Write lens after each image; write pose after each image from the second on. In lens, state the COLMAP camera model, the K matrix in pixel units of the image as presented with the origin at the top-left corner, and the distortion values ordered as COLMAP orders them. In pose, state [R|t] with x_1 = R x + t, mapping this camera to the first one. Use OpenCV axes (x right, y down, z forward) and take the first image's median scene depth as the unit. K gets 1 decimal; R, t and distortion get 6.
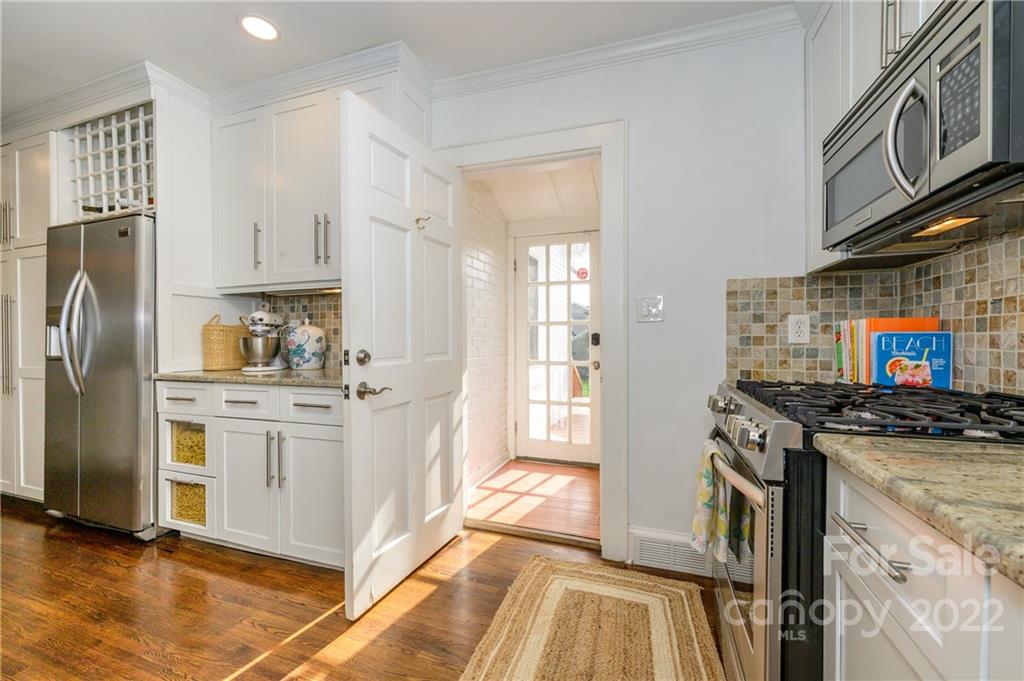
lens RADIAL K [[406.5, 0, 512.2], [0, 406.5, 342.8], [0, 0, 1]] dist [-0.001156, -0.000198]
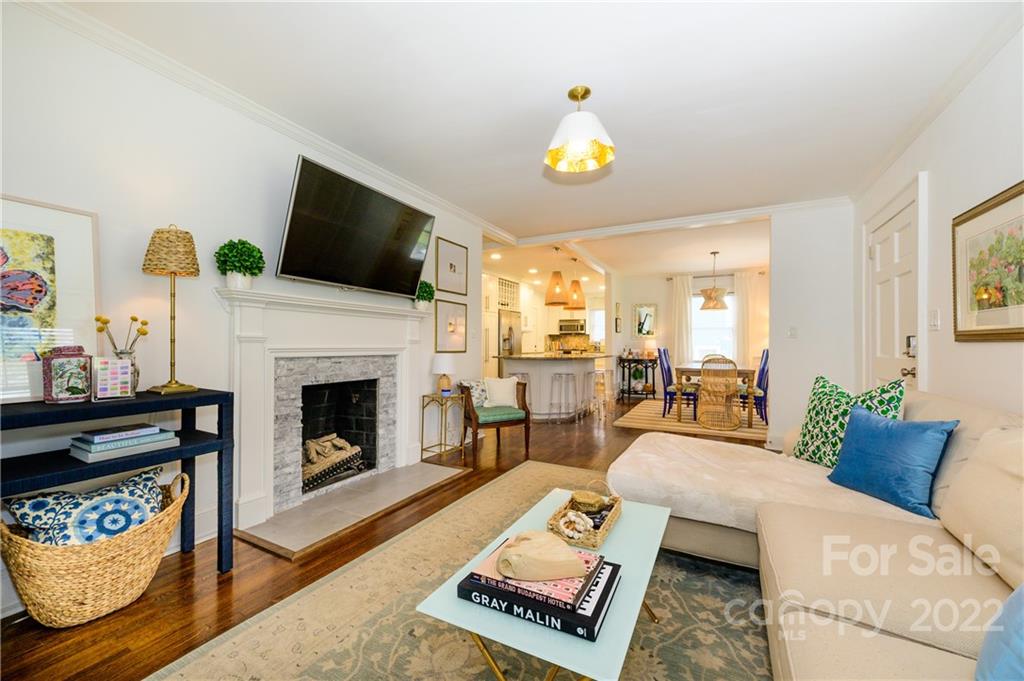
lens RADIAL K [[406.5, 0, 512.2], [0, 406.5, 343.8], [0, 0, 1]] dist [-0.001156, -0.000198]
pose [[0.144906, 0.003805, 0.989438, -4.975336], [0.002970, 0.999986, -0.004281, 0.007638], [-0.989441, 0.003559, 0.144893, 0.508688]]
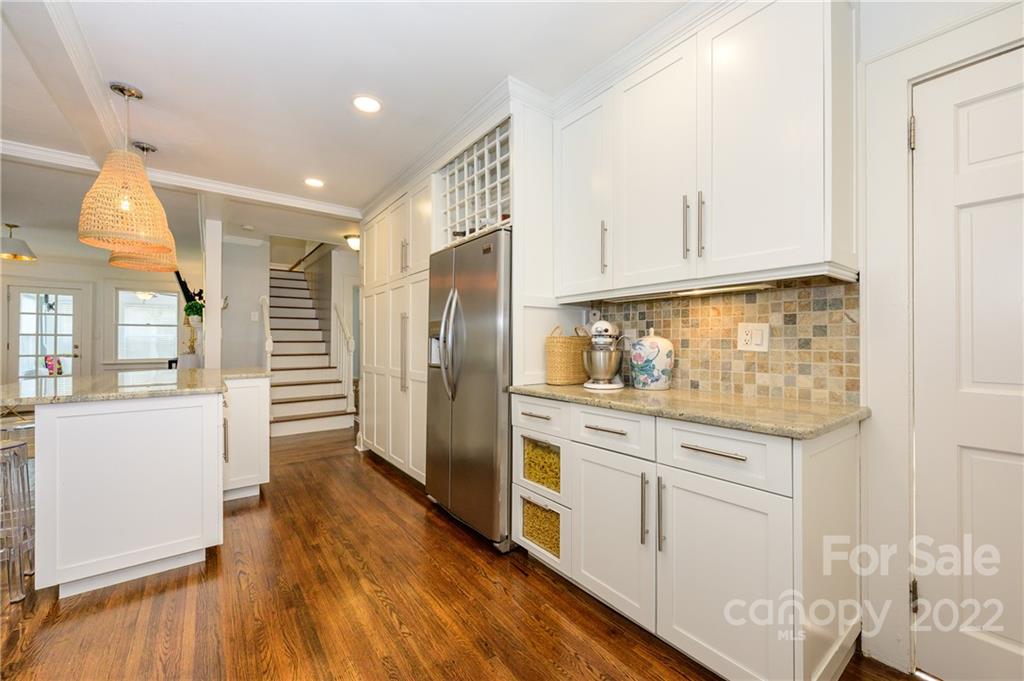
lens RADIAL K [[406.5, 0, 510.0], [0, 406.5, 340.2], [0, 0, 1]] dist [-0.001156, -0.000198]
pose [[0.829112, 0.000604, -0.559082, -0.326254], [-0.008569, 0.999896, -0.011627, -0.026528], [0.559017, 0.014431, 0.829031, 0.170338]]
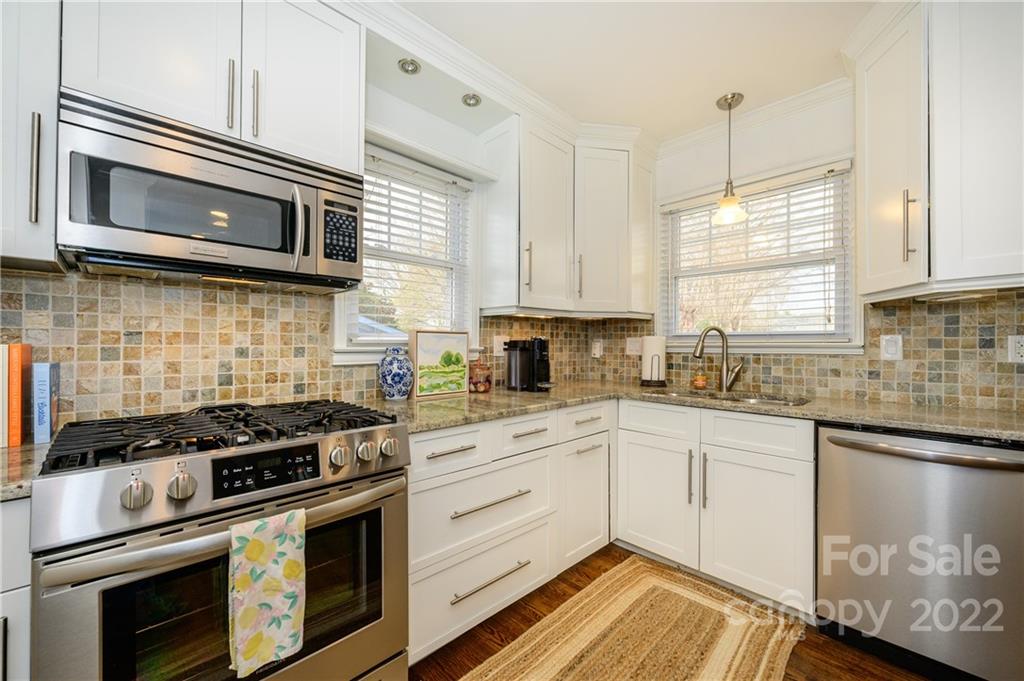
lens RADIAL K [[406.5, 0, 515.3], [0, 406.5, 342.2], [0, 0, 1]] dist [-0.001156, -0.000198]
pose [[-0.895630, -0.000859, 0.444800, -0.148449], [-0.000531, 0.999999, 0.000864, -0.044386], [-0.444800, 0.000538, -0.895630, 0.857319]]
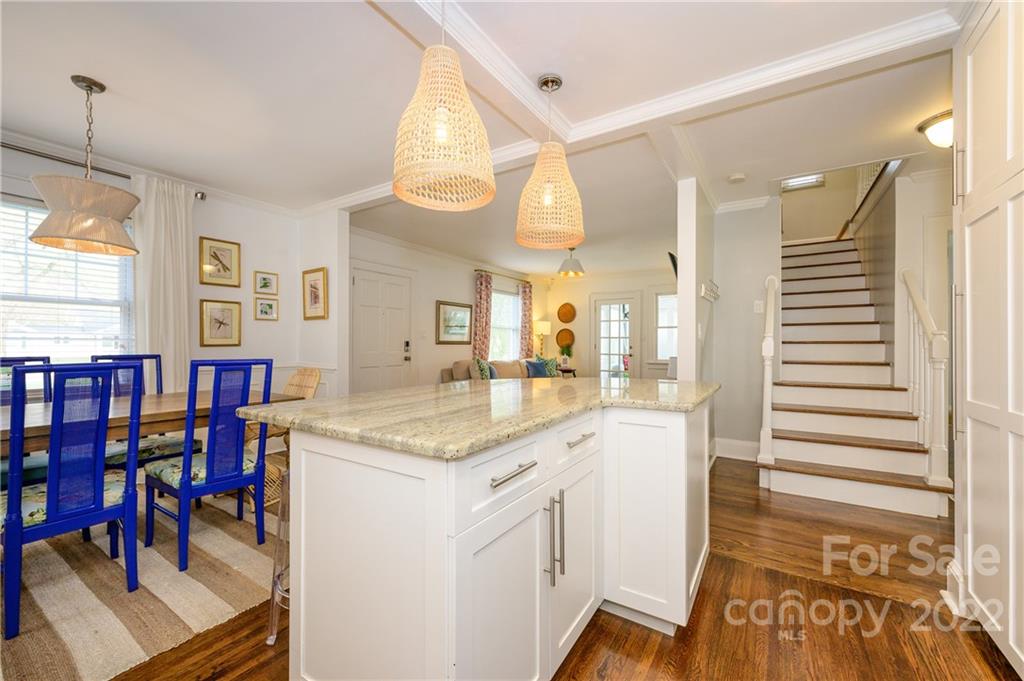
lens RADIAL K [[406.5, 0, 513.8], [0, 406.5, 342.3], [0, 0, 1]] dist [-0.001156, -0.000198]
pose [[-0.238551, -0.000452, -0.971130, -1.073817], [-0.011506, 0.999931, 0.002361, -0.025921], [0.971062, 0.011737, -0.238540, 0.773263]]
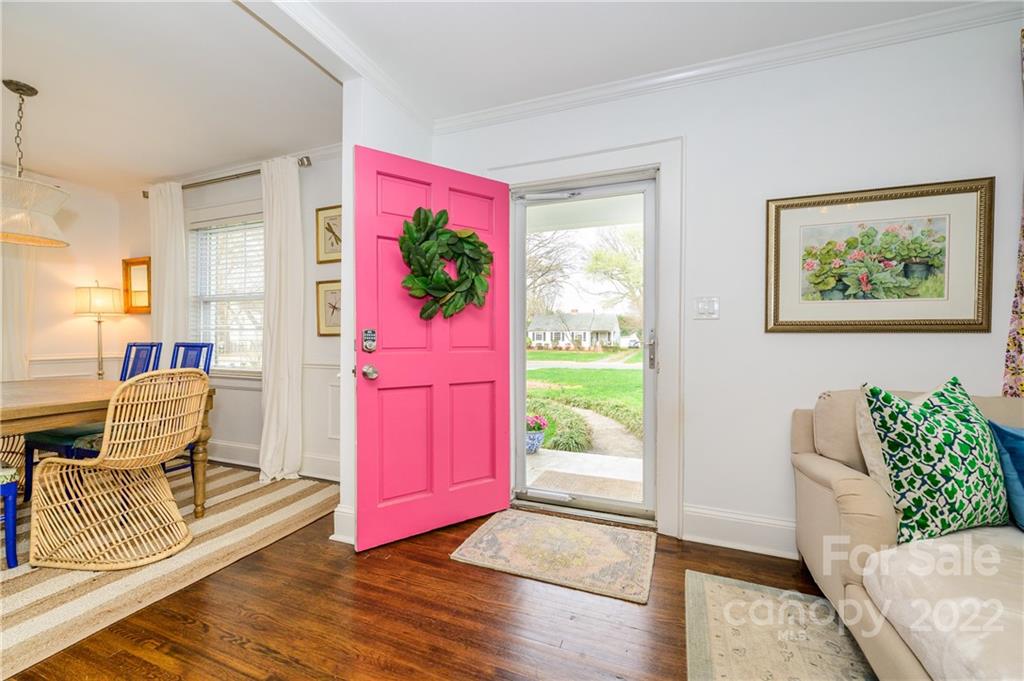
lens RADIAL K [[406.5, 0, 516.6], [0, 406.5, 340.9], [0, 0, 1]] dist [-0.001156, -0.000198]
pose [[-0.999301, -0.001342, 0.037357, -3.218231], [-0.001005, 0.999959, 0.009050, 0.013554], [-0.037368, 0.009007, -0.999261, 0.532734]]
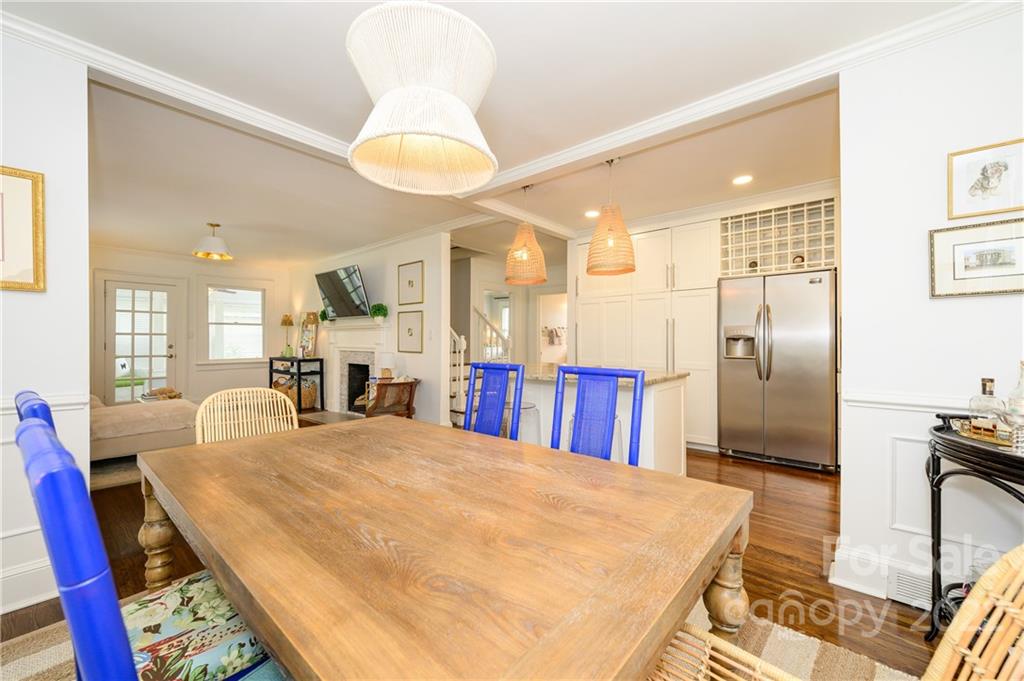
lens RADIAL K [[406.5, 0, 515.8], [0, 406.5, 342.1], [0, 0, 1]] dist [-0.001156, -0.000198]
pose [[0.929794, 0.003506, -0.368063, -1.505212], [-0.004859, 0.999984, -0.002749, -0.019323], [0.368048, 0.004345, 0.929797, -0.982737]]
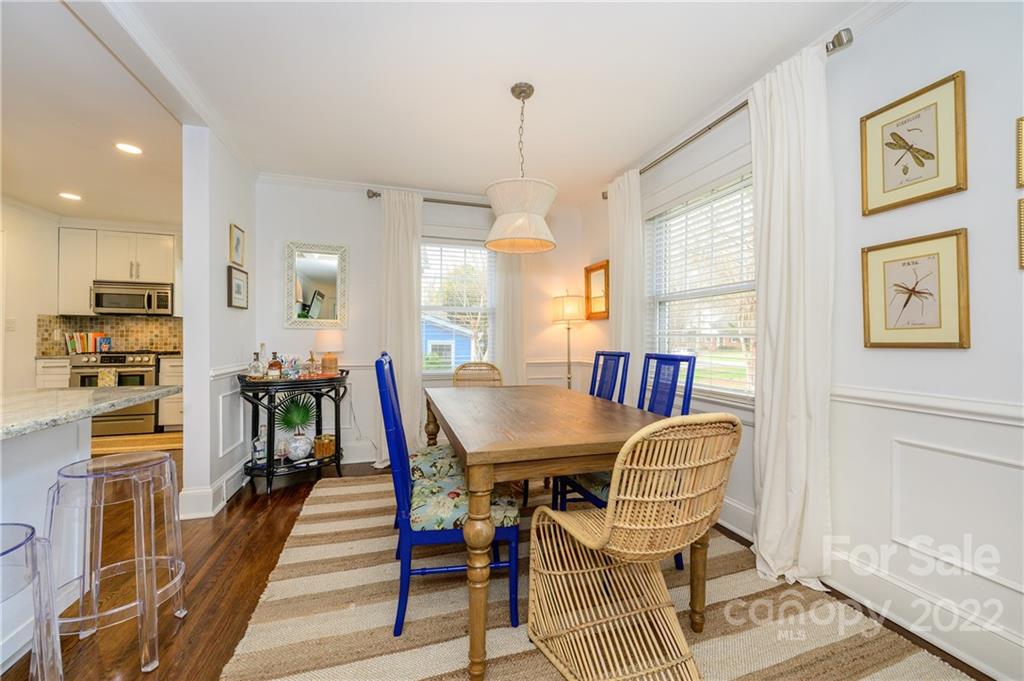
lens RADIAL K [[406.5, 0, 514.9], [0, 406.5, 338.0], [0, 0, 1]] dist [-0.001156, -0.000198]
pose [[-0.592255, 0.001337, 0.805749, -2.676118], [0.001171, 0.999999, -0.000799, -0.008215], [-0.805750, 0.000471, -0.592256, 0.125597]]
